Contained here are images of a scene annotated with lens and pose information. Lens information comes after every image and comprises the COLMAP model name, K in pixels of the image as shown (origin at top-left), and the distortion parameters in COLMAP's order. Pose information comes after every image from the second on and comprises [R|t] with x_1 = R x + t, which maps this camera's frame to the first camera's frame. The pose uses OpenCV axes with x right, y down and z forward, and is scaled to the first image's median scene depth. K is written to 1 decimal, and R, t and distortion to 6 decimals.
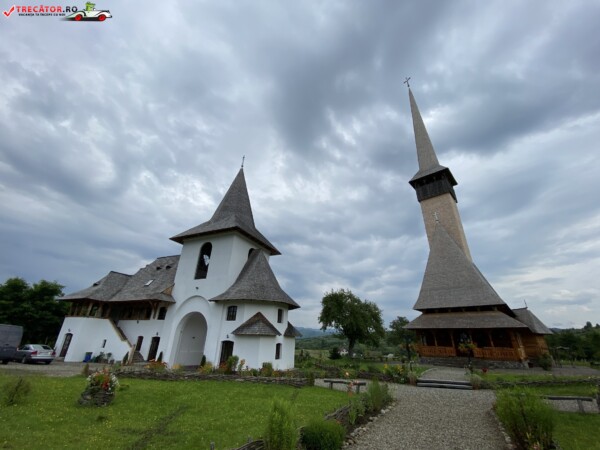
lens RADIAL K [[244.8, 0, 280.0], [0, 244.8, 229.3], [0, 0, 1]] dist [0.010129, -0.013167]
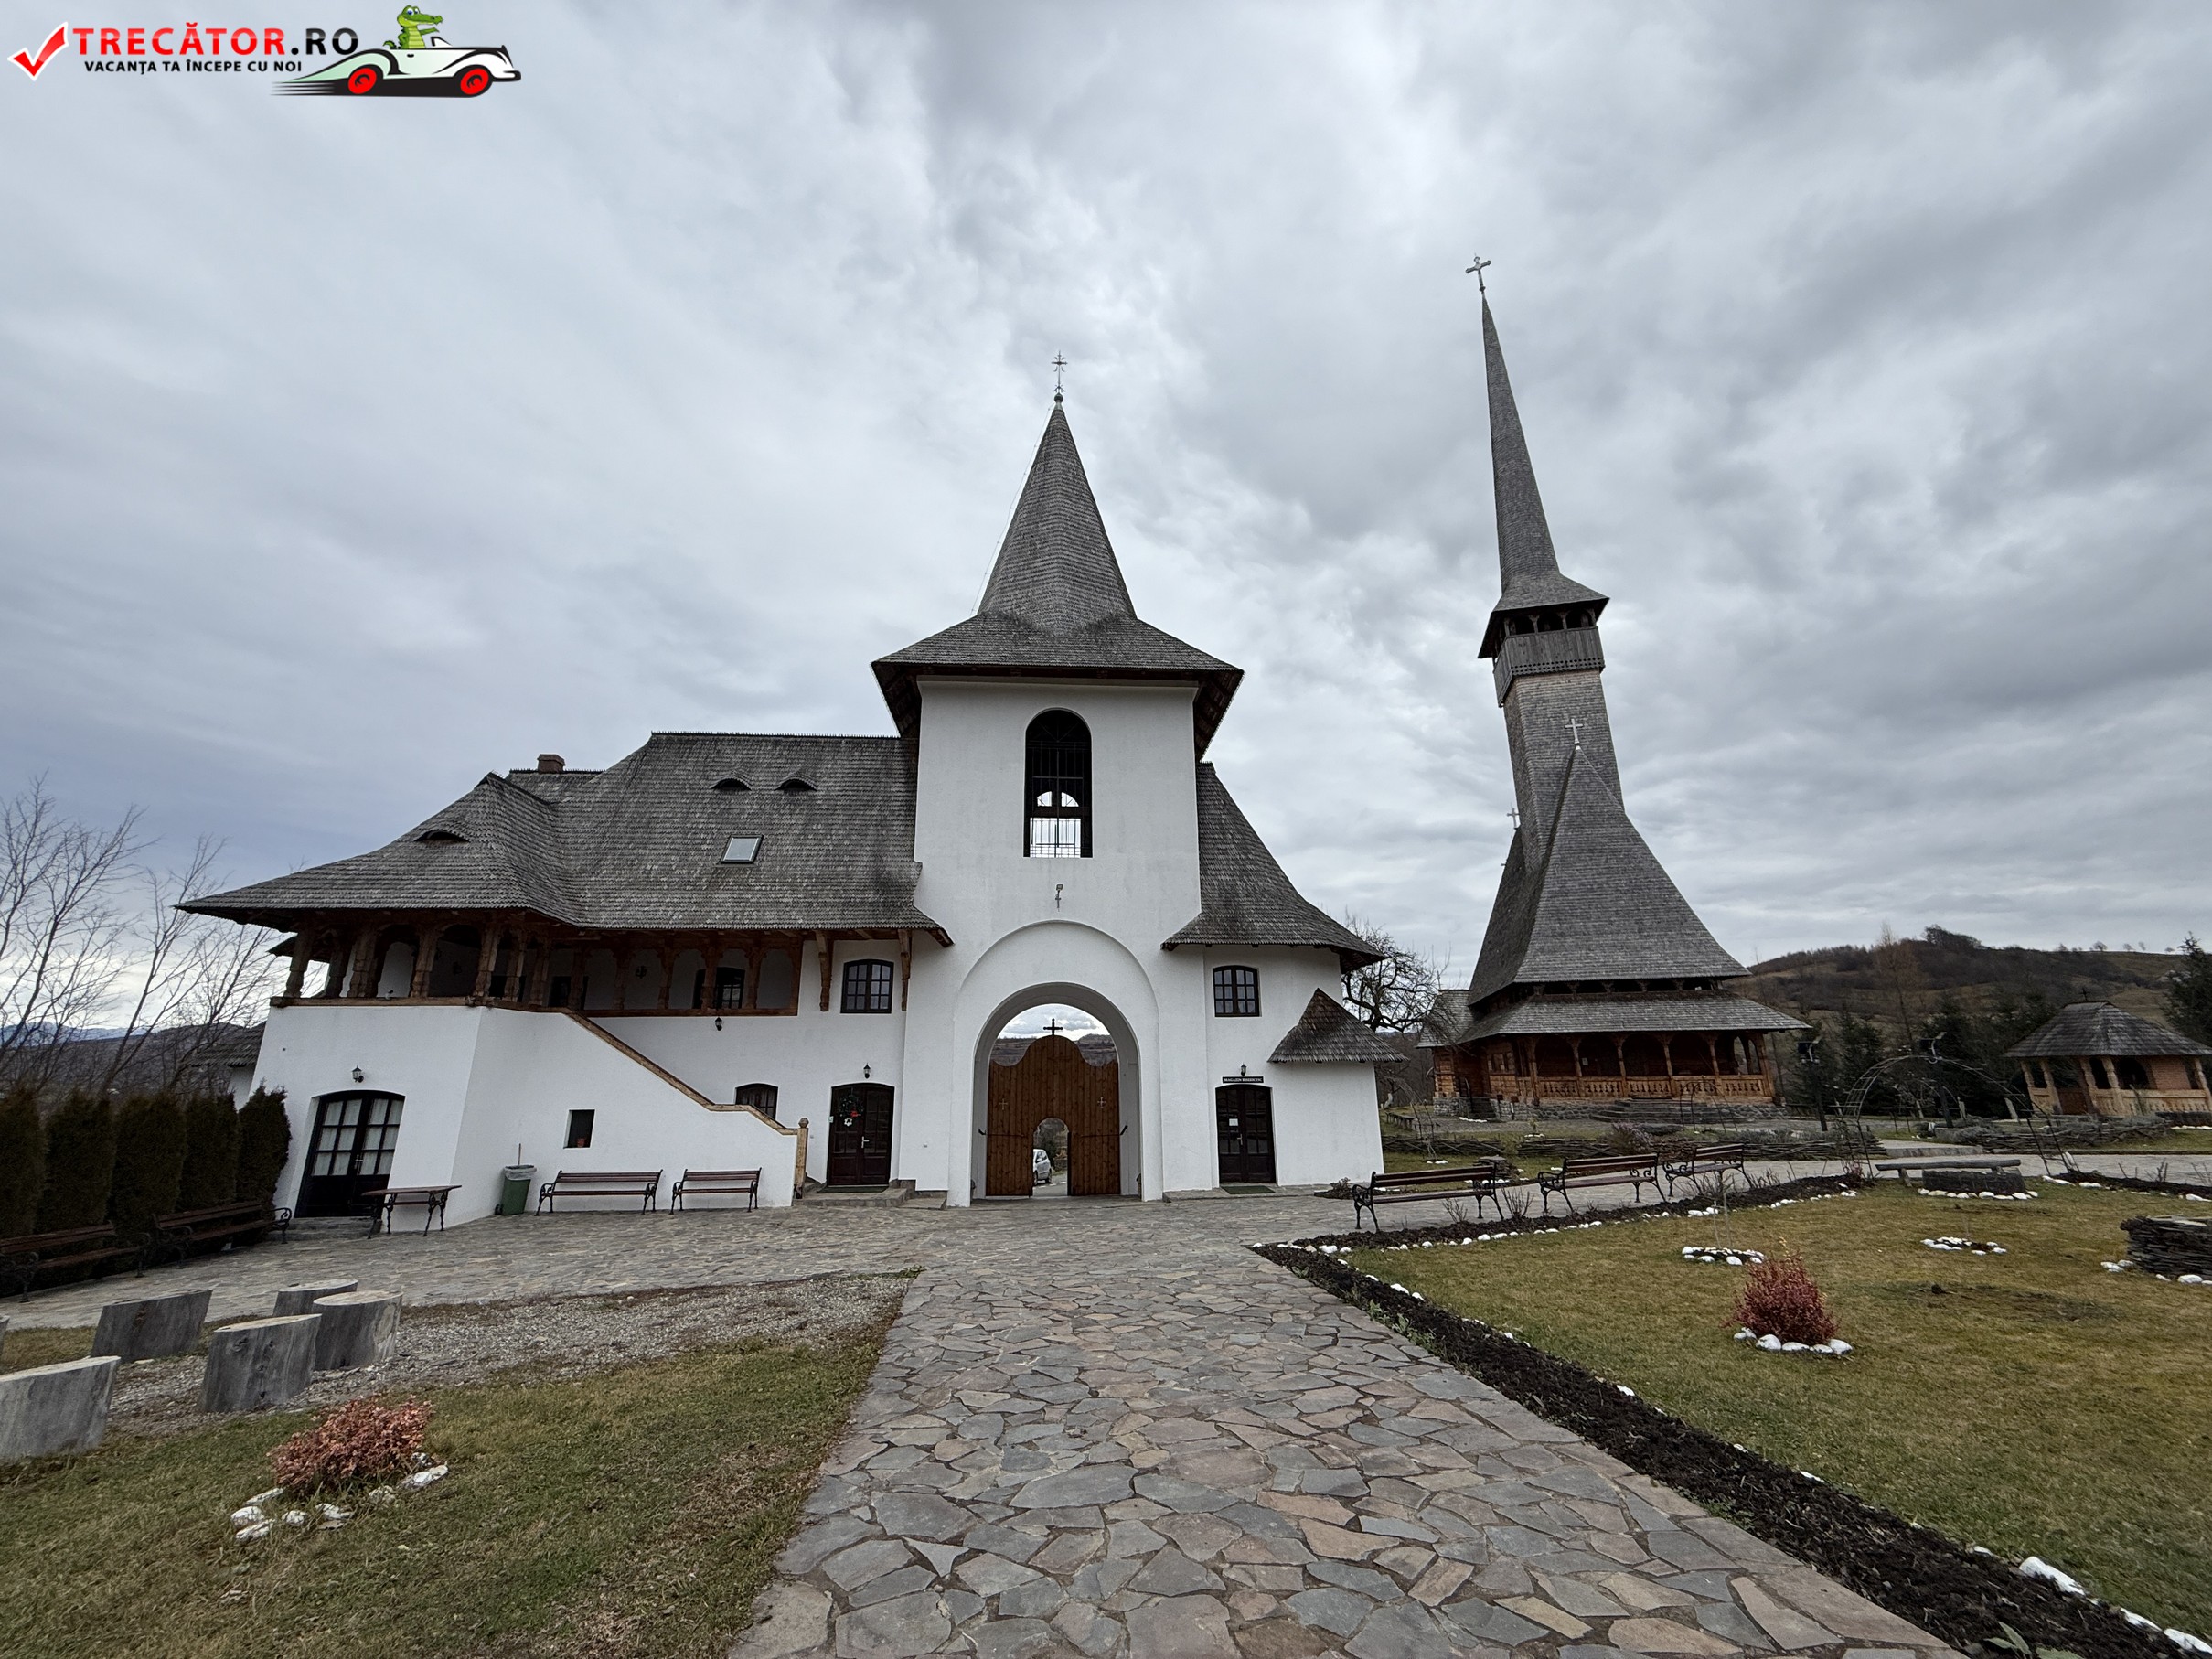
lens RADIAL K [[907.0, 0, 1106.7], [0, 907.0, 842.4], [0, 0, 1]] dist [-0.003564, 0.000278]
pose [[0.876164, 0.085086, 0.474444, -0.704789], [-0.165356, 0.977623, 0.130040, 0.062513], [-0.452762, -0.192389, 0.870628, 0.189351]]
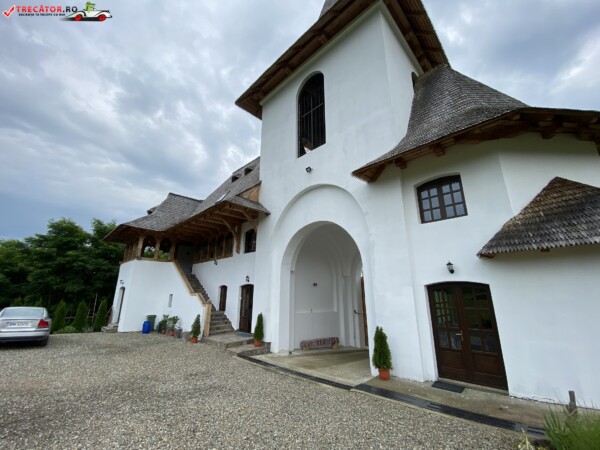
lens RADIAL K [[244.8, 0, 294.3], [0, 244.8, 227.3], [0, 0, 1]] dist [0.010129, -0.013167]
pose [[0.942755, -0.116273, -0.312560, -0.237682], [0.165231, 0.976980, 0.134940, 0.263993], [0.289675, -0.178860, 0.940265, 0.565738]]
